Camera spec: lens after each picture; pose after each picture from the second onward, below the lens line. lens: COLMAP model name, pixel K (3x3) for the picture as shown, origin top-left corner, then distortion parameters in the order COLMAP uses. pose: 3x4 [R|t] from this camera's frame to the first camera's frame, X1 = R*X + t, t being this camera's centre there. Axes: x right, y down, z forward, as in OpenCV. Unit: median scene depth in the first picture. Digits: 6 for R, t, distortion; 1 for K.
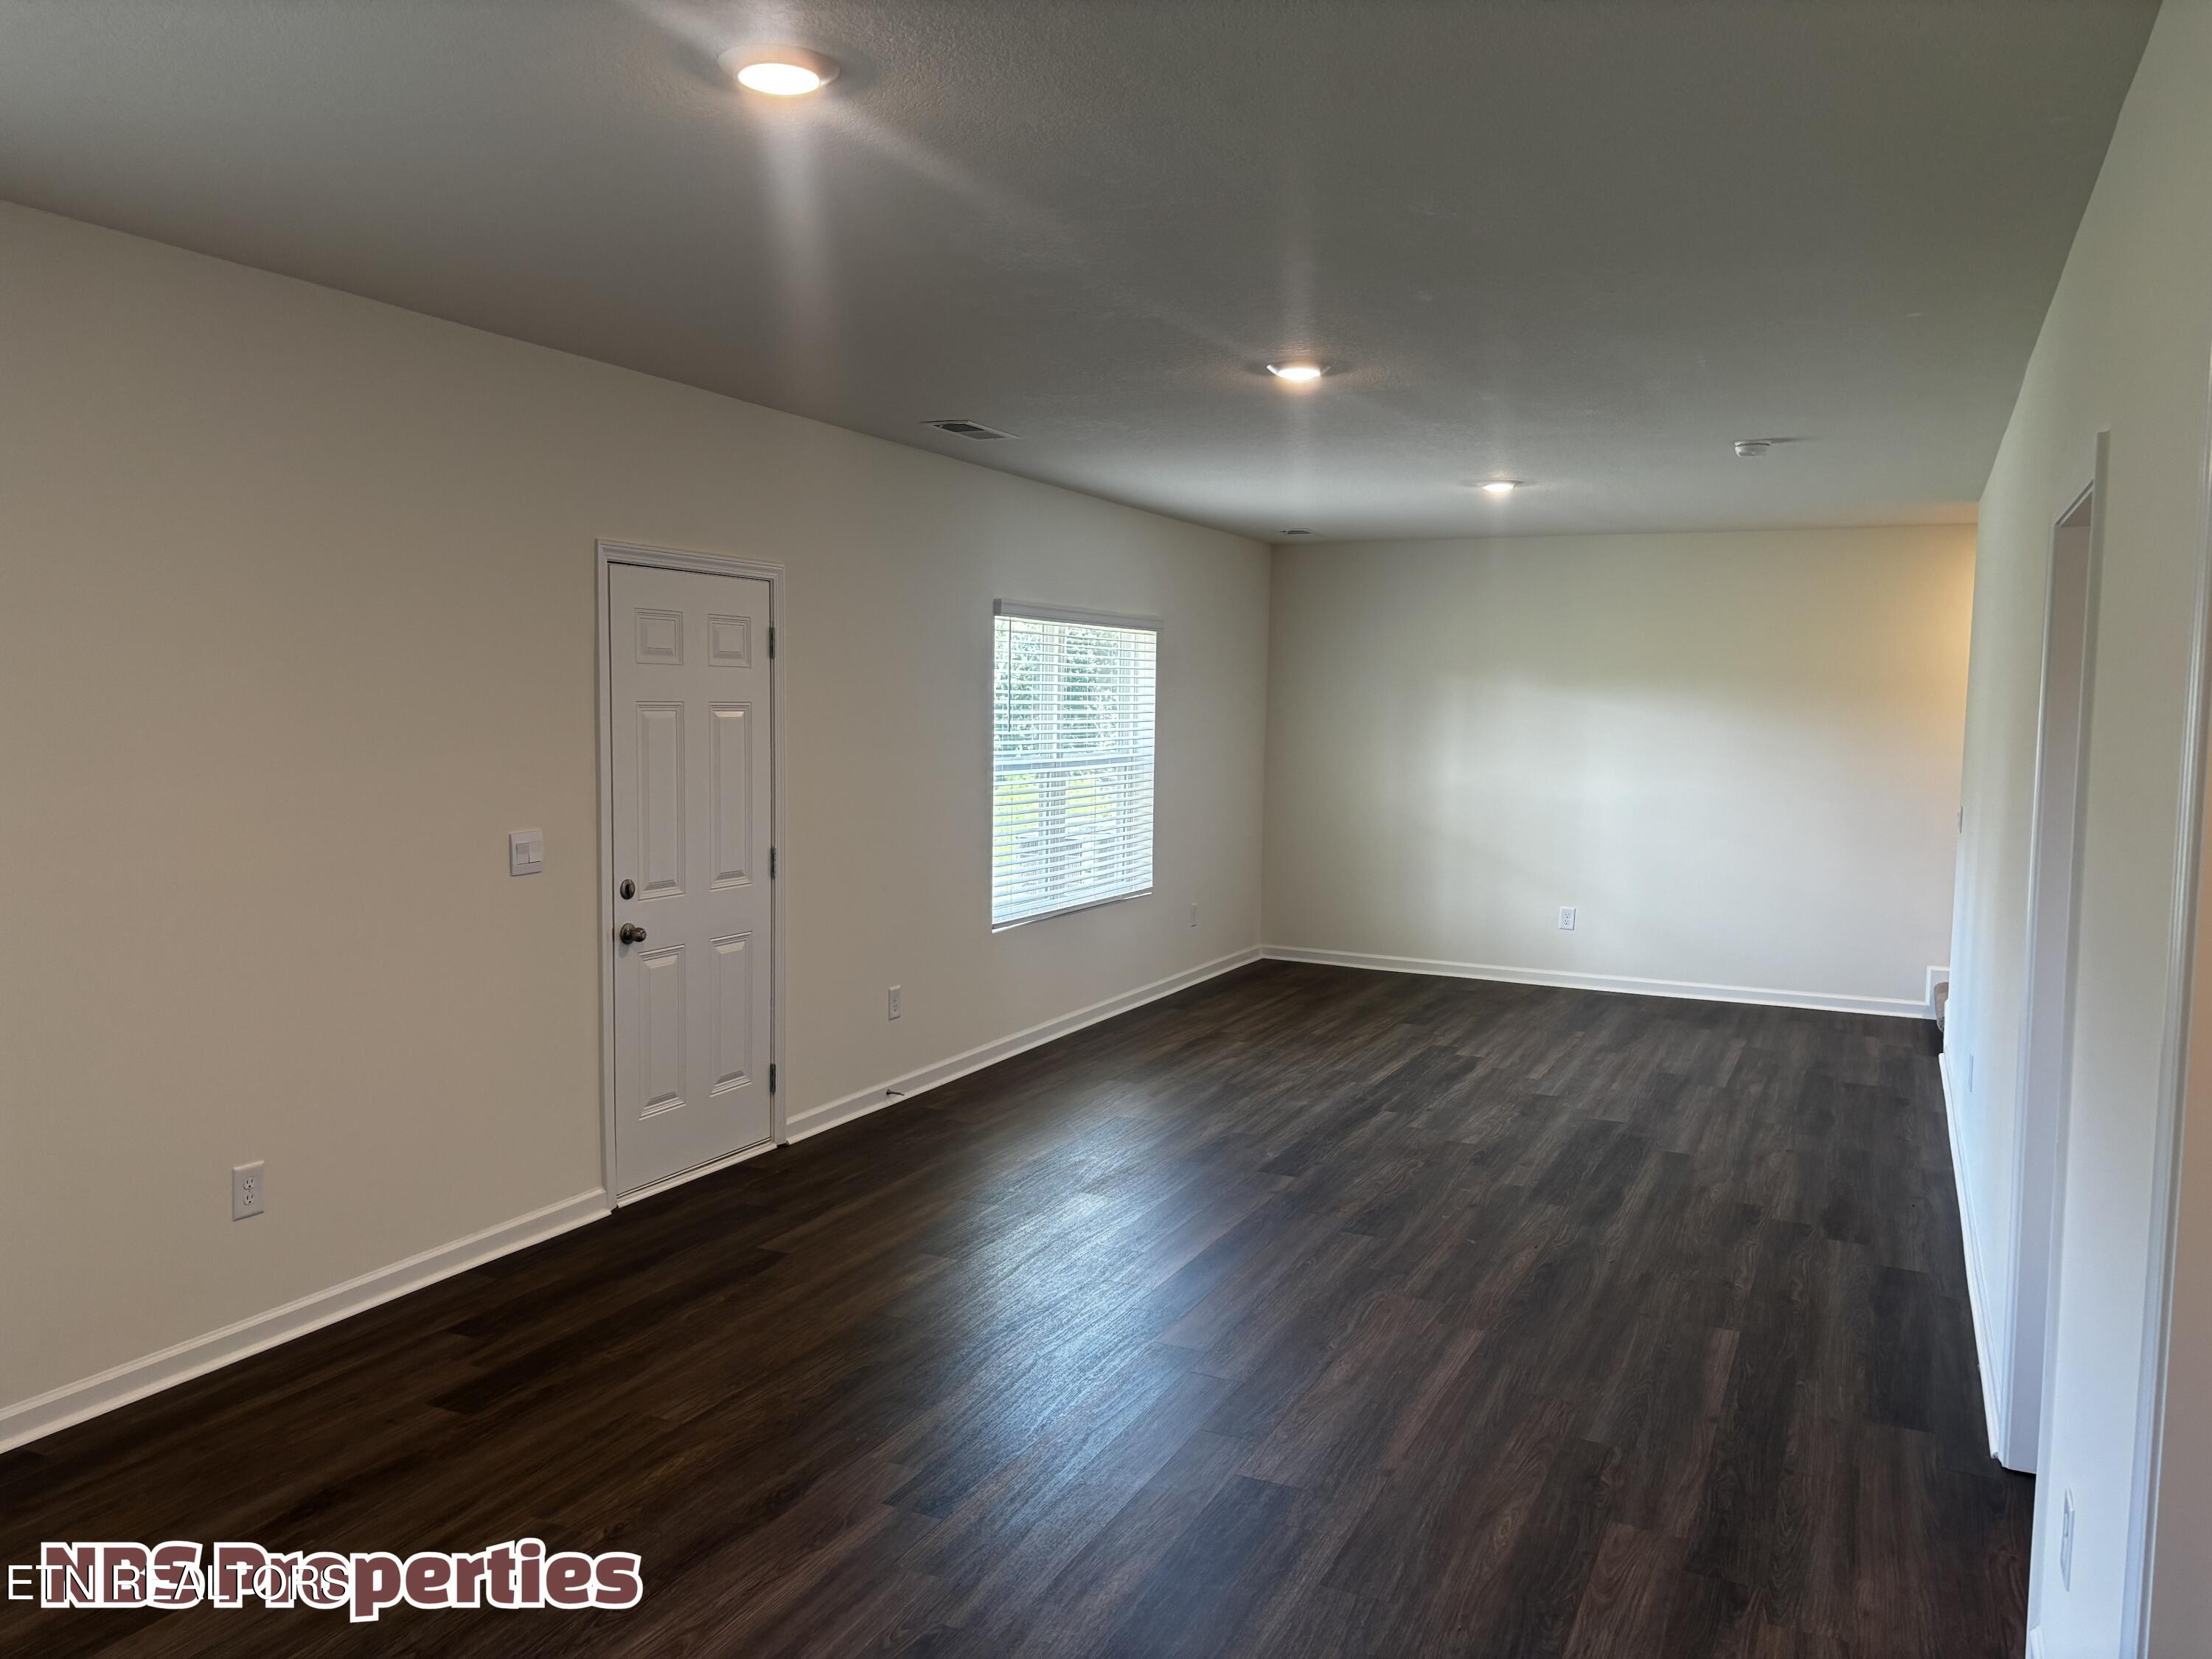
lens RADIAL K [[1679.9, 0, 1101.7], [0, 1679.9, 819.5], [0, 0, 1]] dist [0.044320, 0.006945]
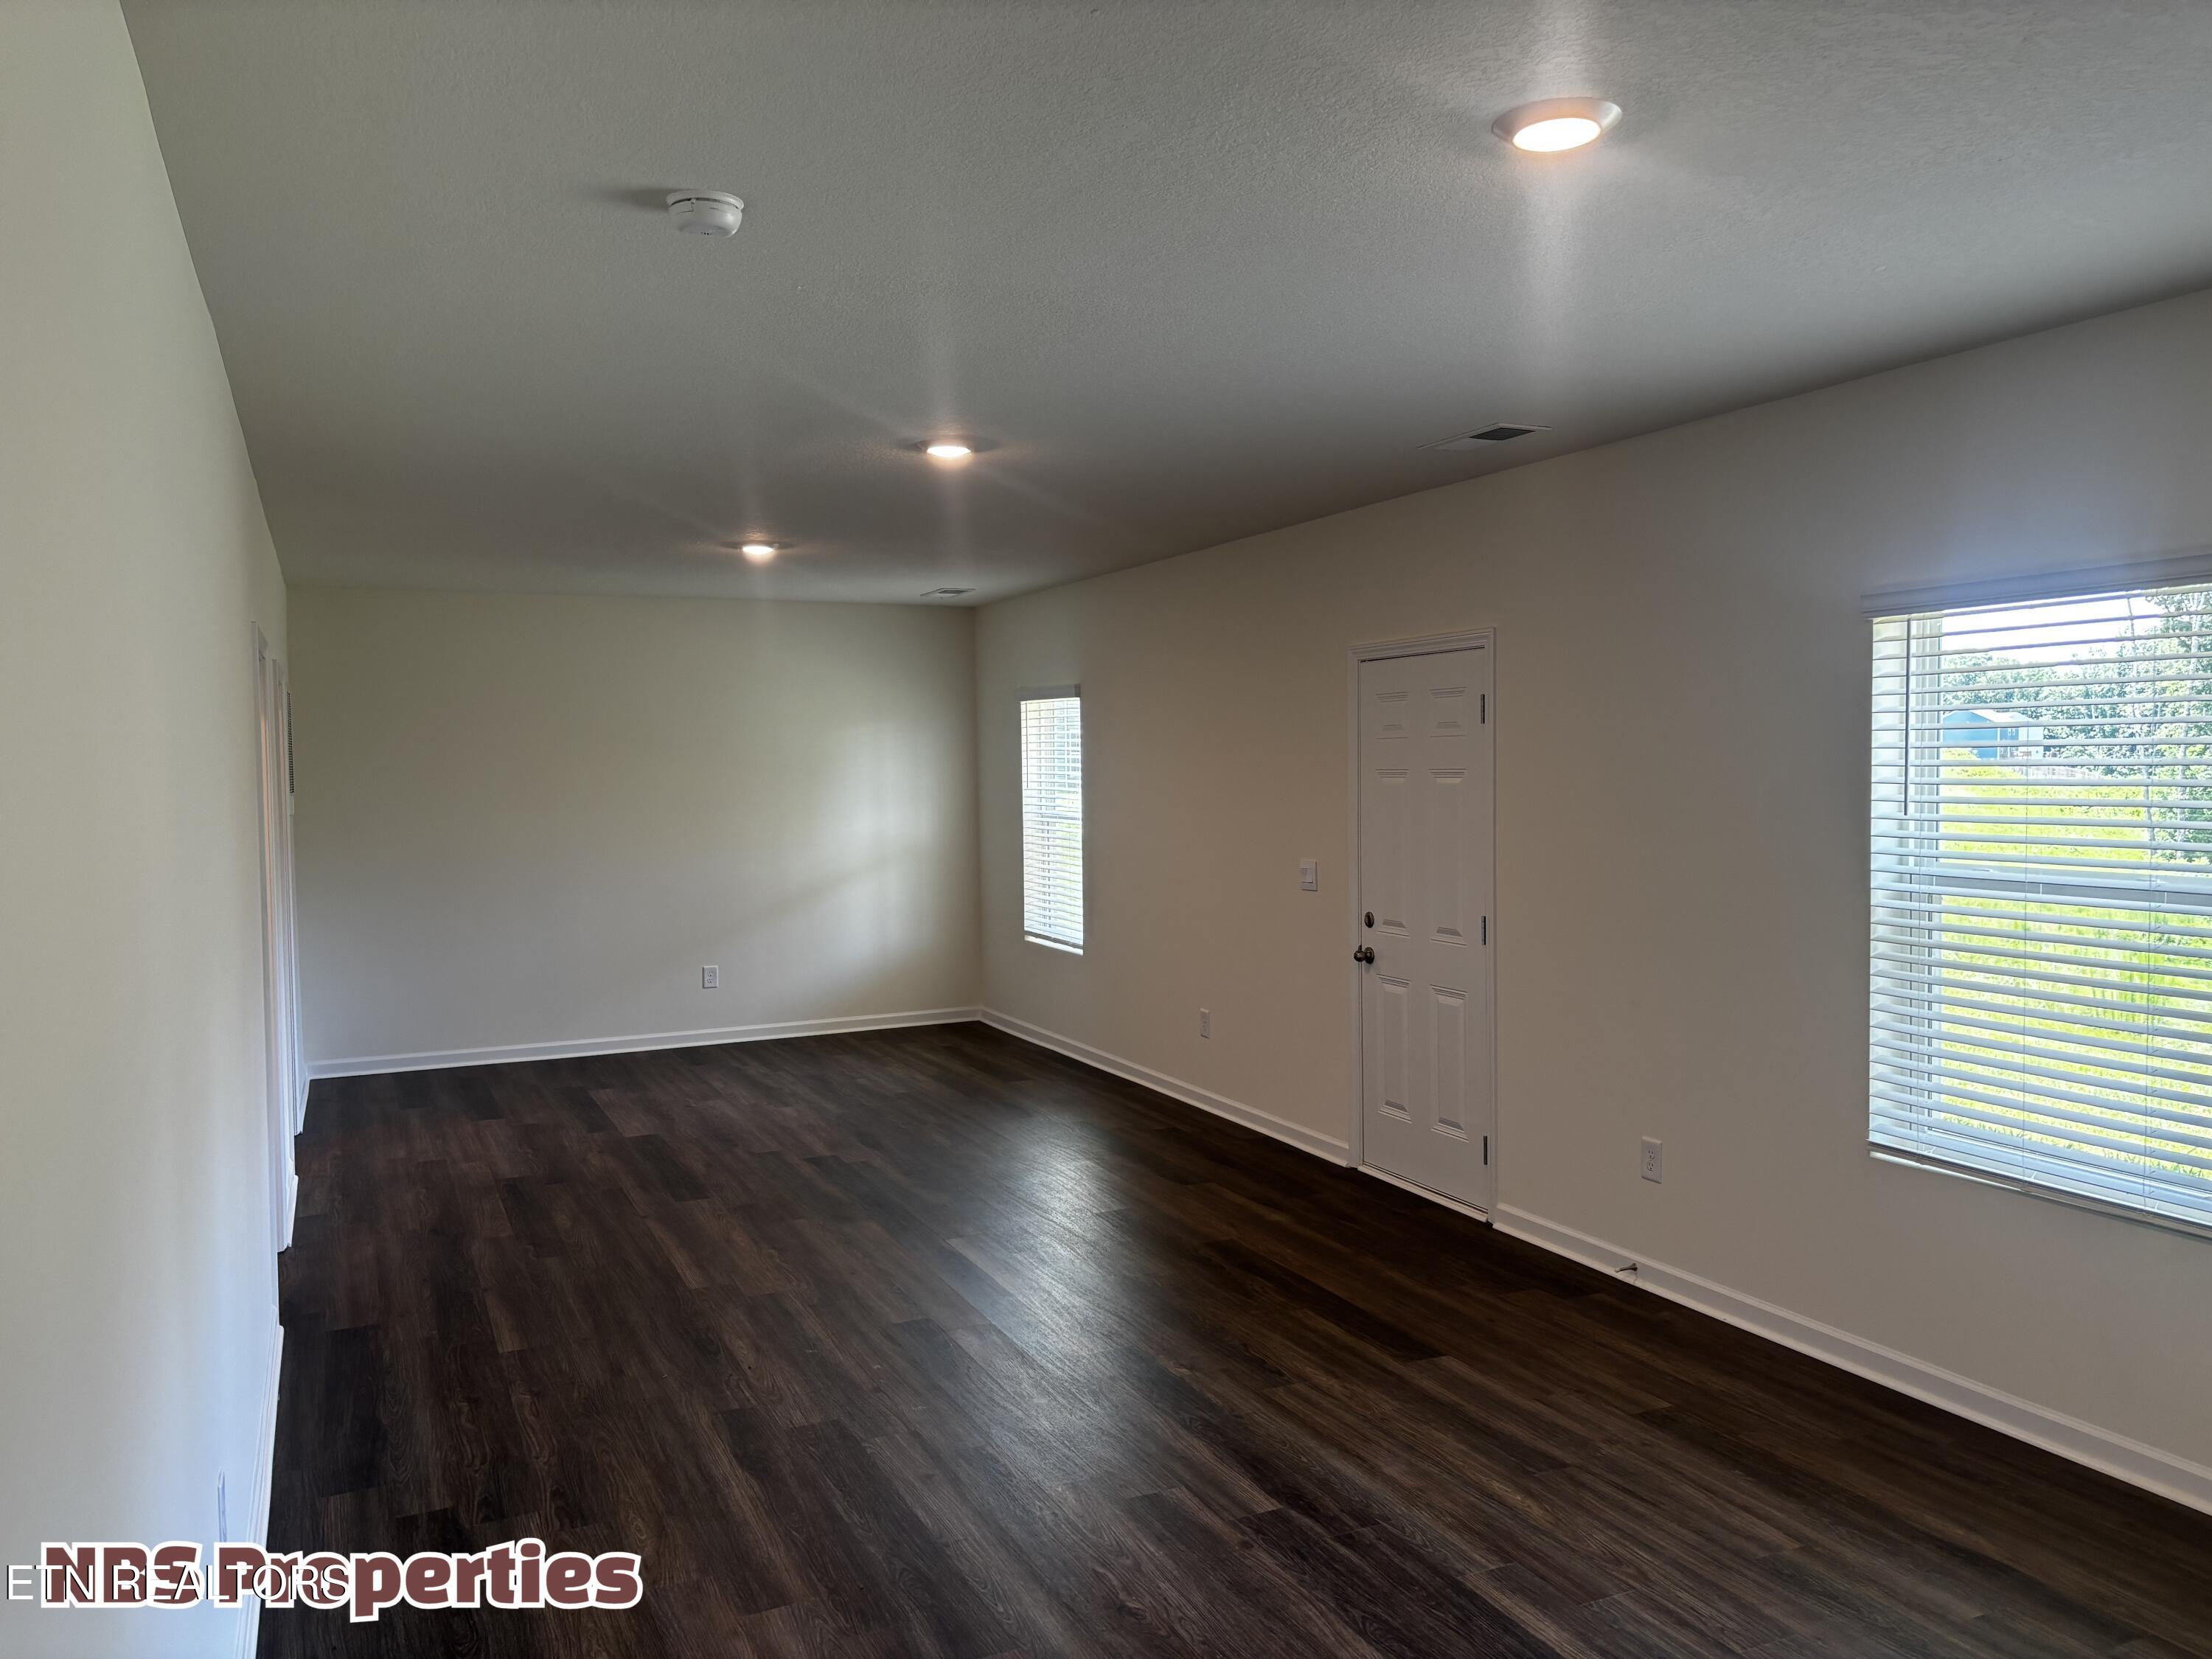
lens RADIAL K [[1679.9, 0, 1099.6], [0, 1679.9, 814.8], [0, 0, 1]] dist [0.044320, 0.006945]
pose [[-0.649564, 0.018439, -0.760083, 0.769515], [-0.051873, 0.996302, 0.068500, -0.107361], [0.758535, 0.083923, -0.646206, 1.600064]]
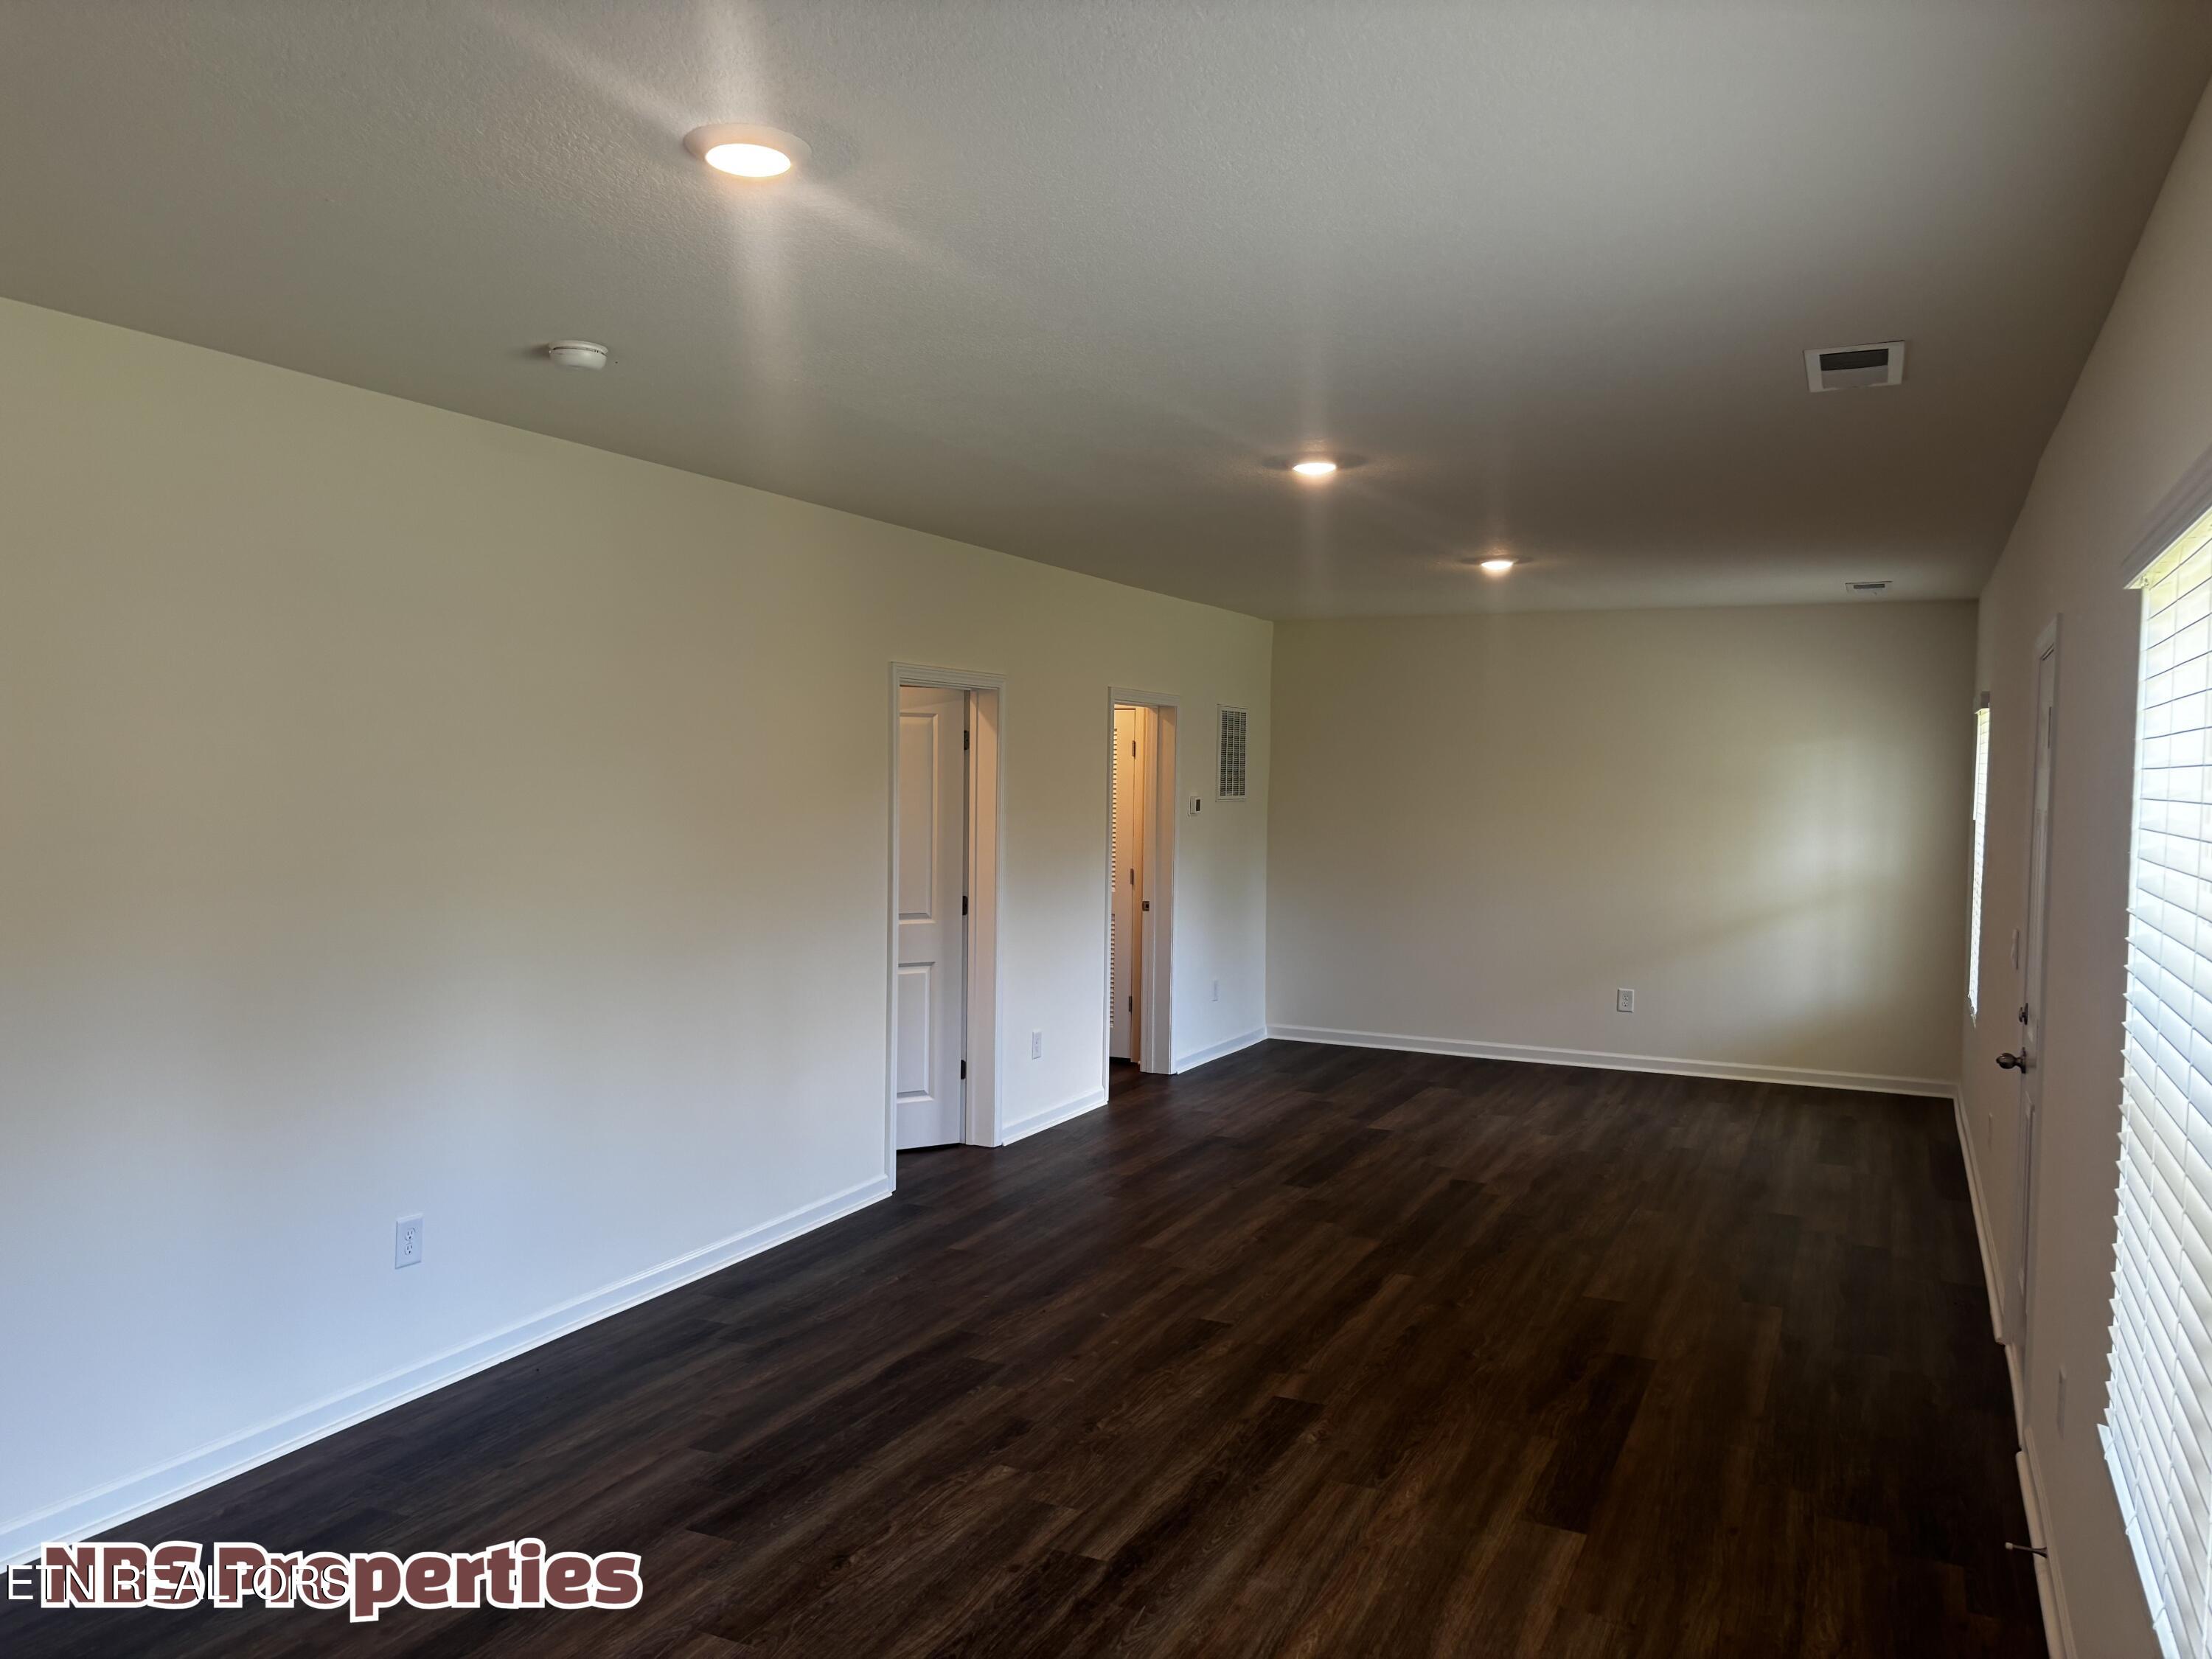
lens RADIAL K [[1679.9, 0, 1091.6], [0, 1679.9, 827.9], [0, 0, 1]] dist [0.044320, 0.006945]
pose [[-0.999497, -0.031113, 0.006081, 0.217160], [-0.030262, 0.993536, 0.109413, -0.141014], [-0.009446, 0.109174, -0.993978, 1.861893]]
